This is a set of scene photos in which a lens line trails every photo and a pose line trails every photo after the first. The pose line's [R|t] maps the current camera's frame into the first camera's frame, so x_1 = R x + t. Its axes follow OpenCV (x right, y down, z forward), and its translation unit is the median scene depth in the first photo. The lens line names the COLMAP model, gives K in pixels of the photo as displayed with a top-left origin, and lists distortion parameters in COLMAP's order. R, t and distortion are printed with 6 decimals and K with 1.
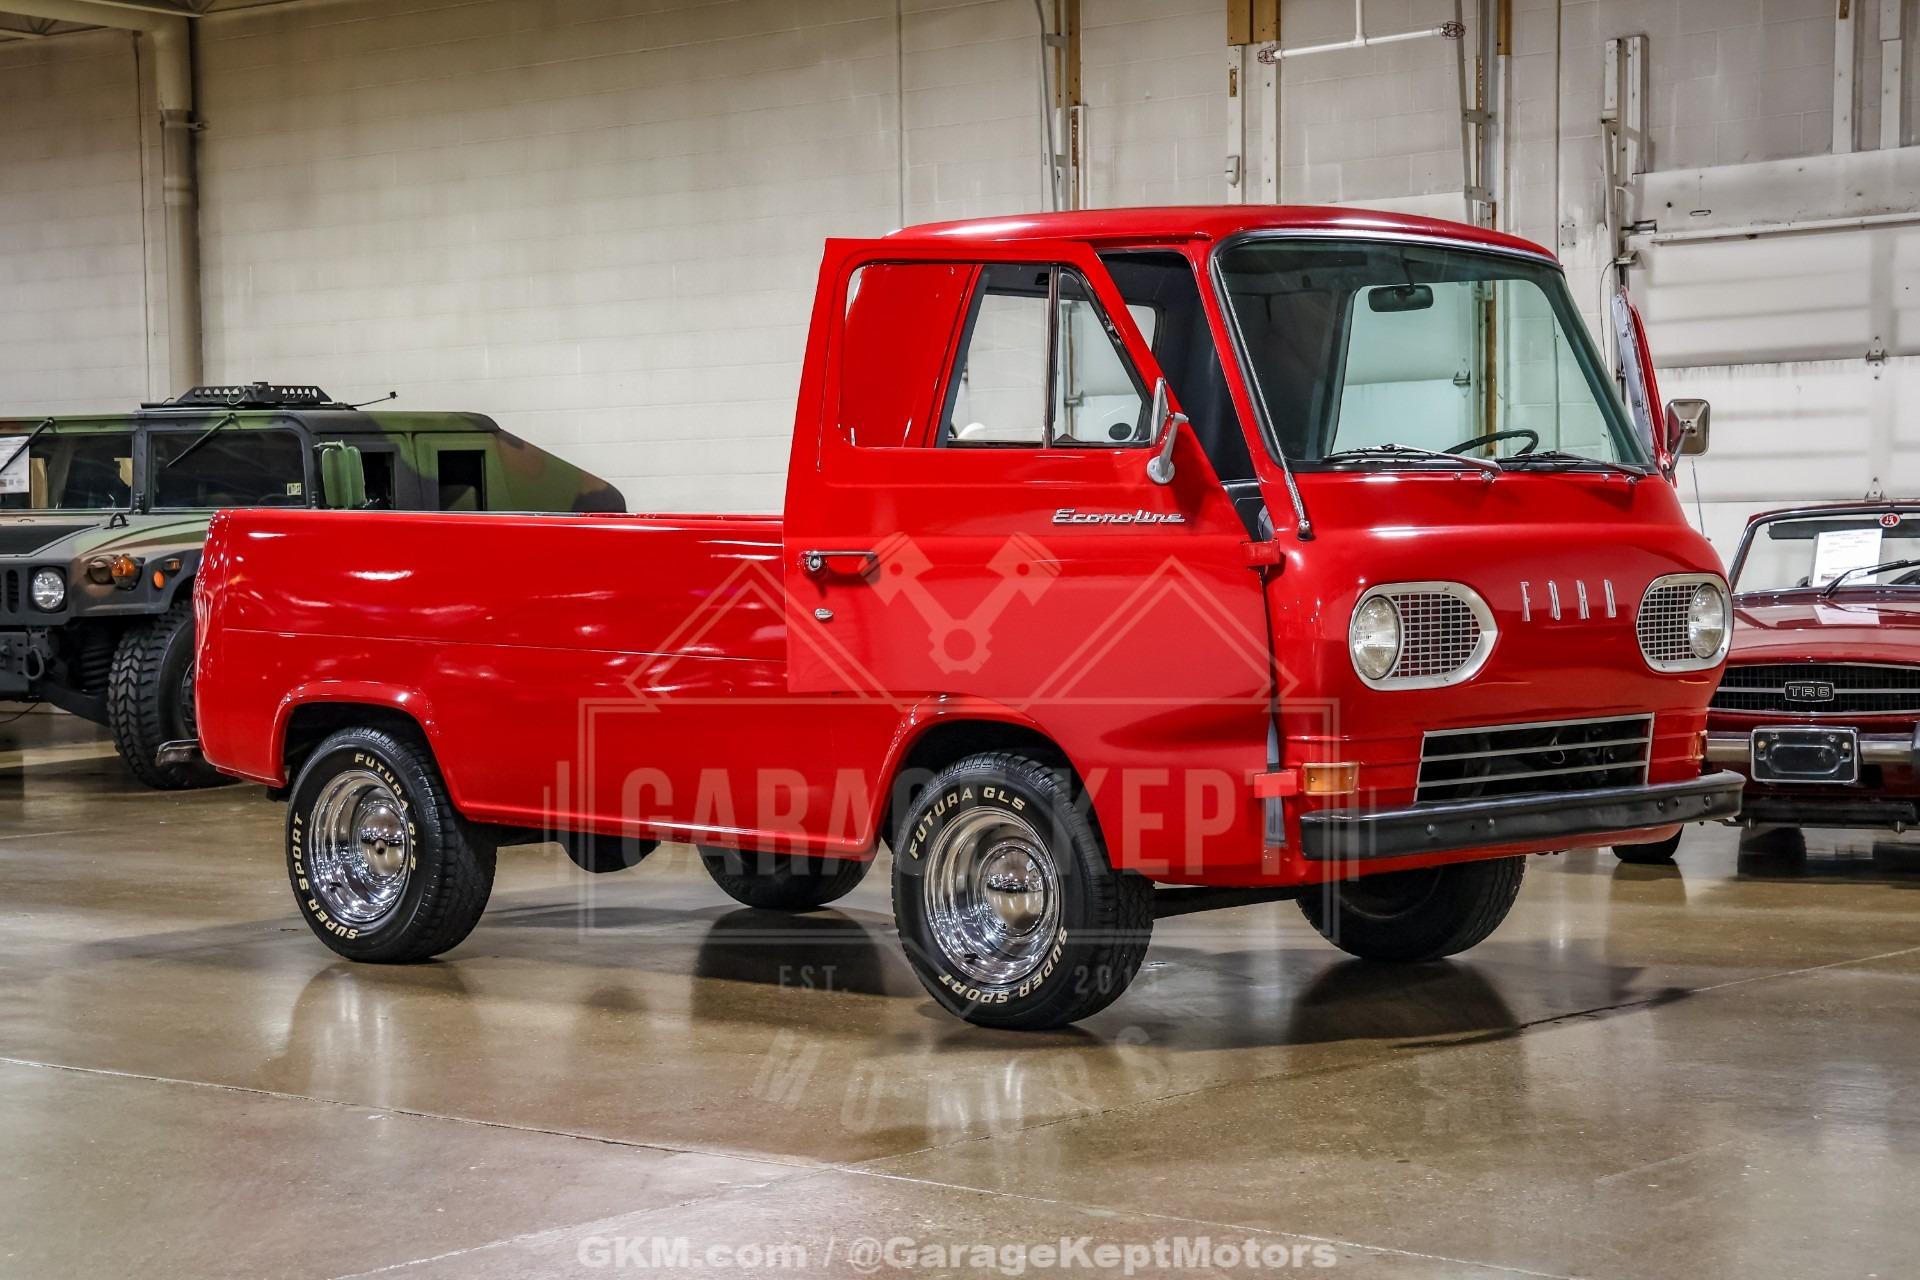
lens RADIAL K [[3916.0, 0, 960.0], [0, 3916.0, 640.0], [0, 0, 1]] dist [0.317022, -0.177739]
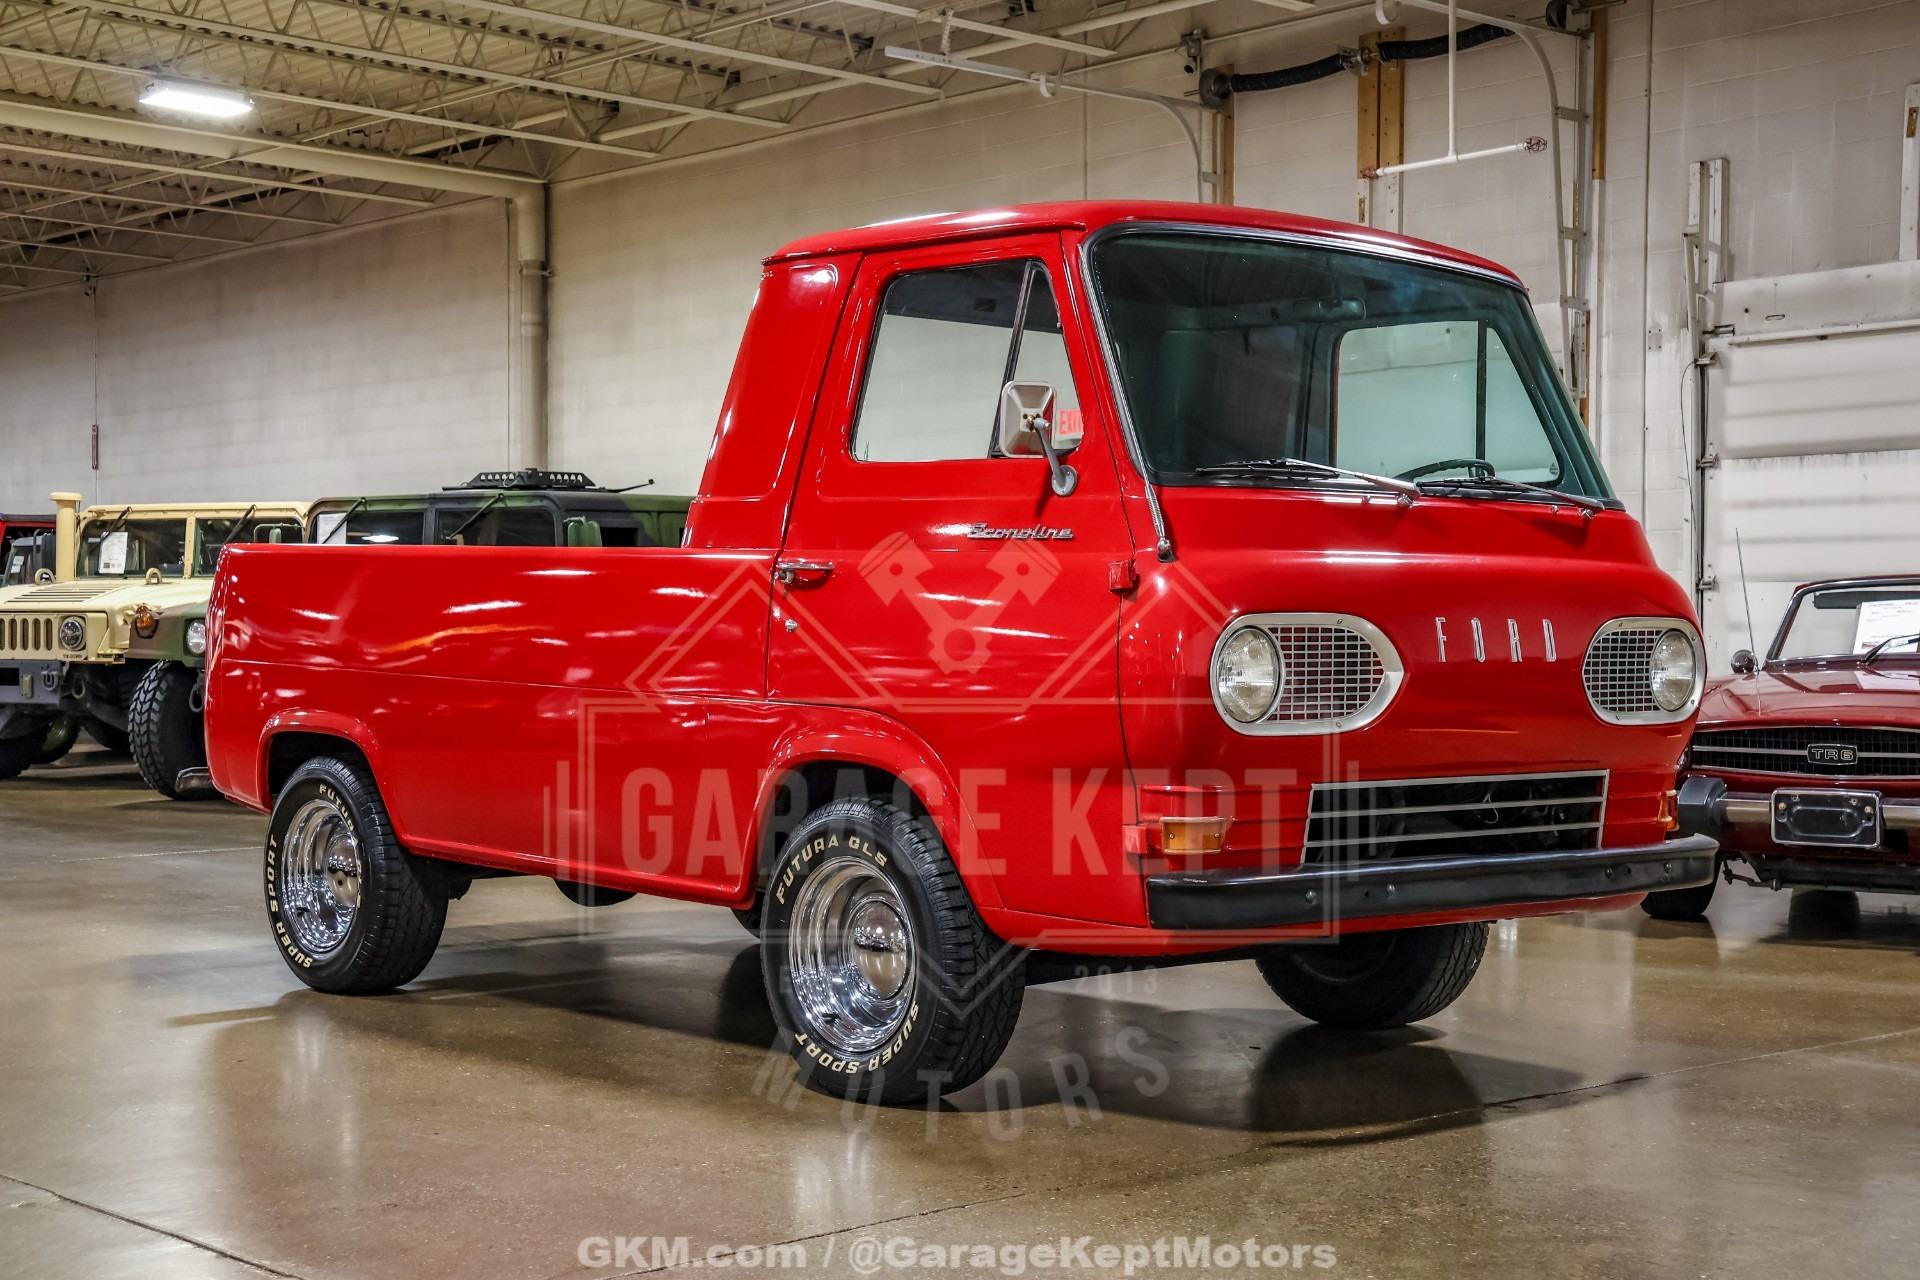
lens RADIAL K [[2845.4, 0, 960.0], [0, 2845.4, 640.0], [0, 0, 1]] dist [0.122925, 0.161271]
pose [[0.992505, 0.016151, -0.121129, 0.083349], [-0.019082, 0.999552, -0.023074, 0.005236], [0.120702, 0.025212, 0.992369, 0.255654]]
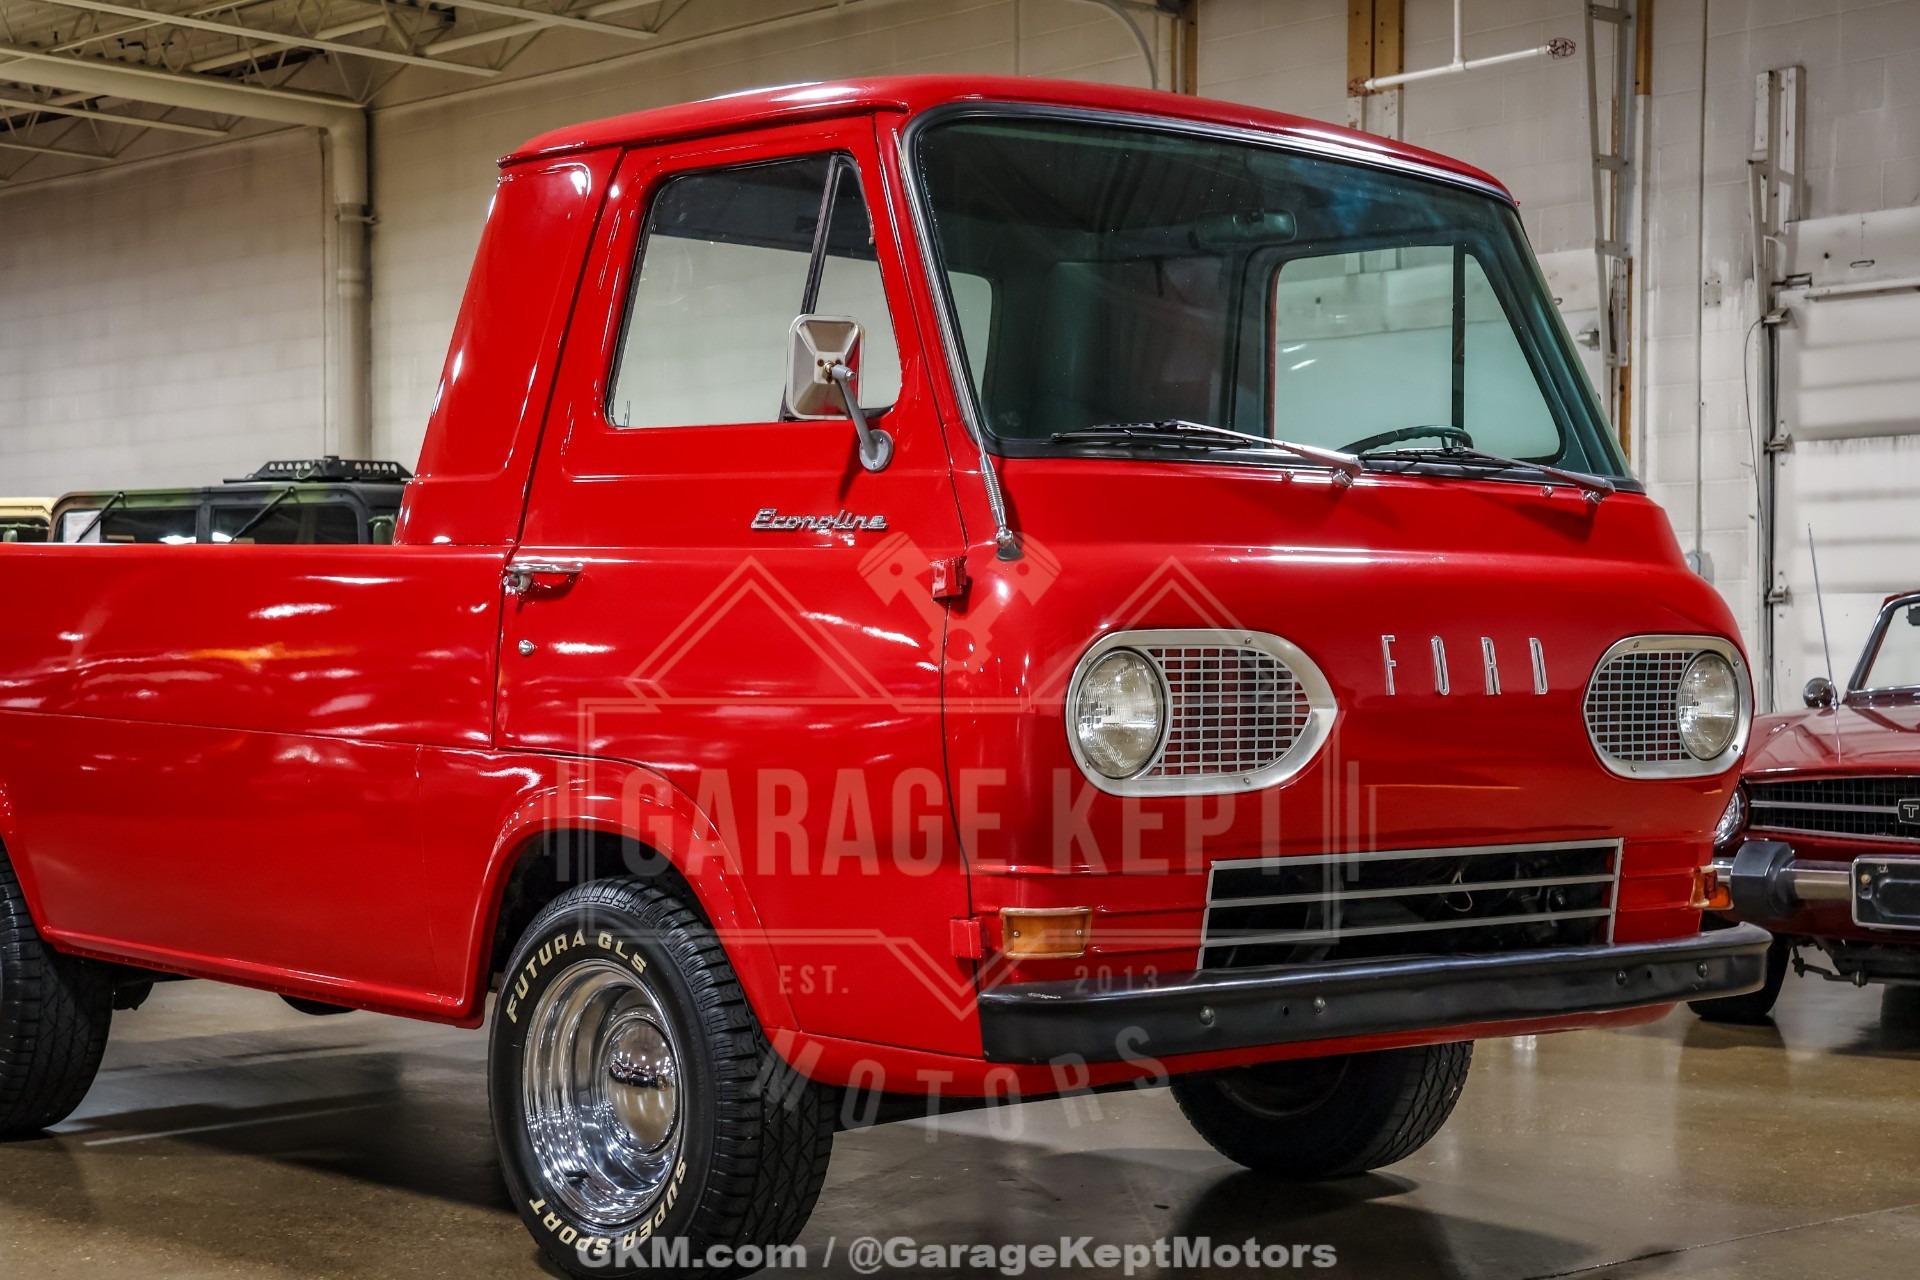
lens RADIAL K [[3323.9, 0, 960.0], [0, 3323.9, 640.0], [0, 0, 1]] dist [0.222447, 0.205079]
pose [[0.993813, 0.013447, -0.110247, 0.097835], [-0.016999, 0.999364, -0.031342, 0.003406], [0.109755, 0.033022, 0.993410, 0.321094]]
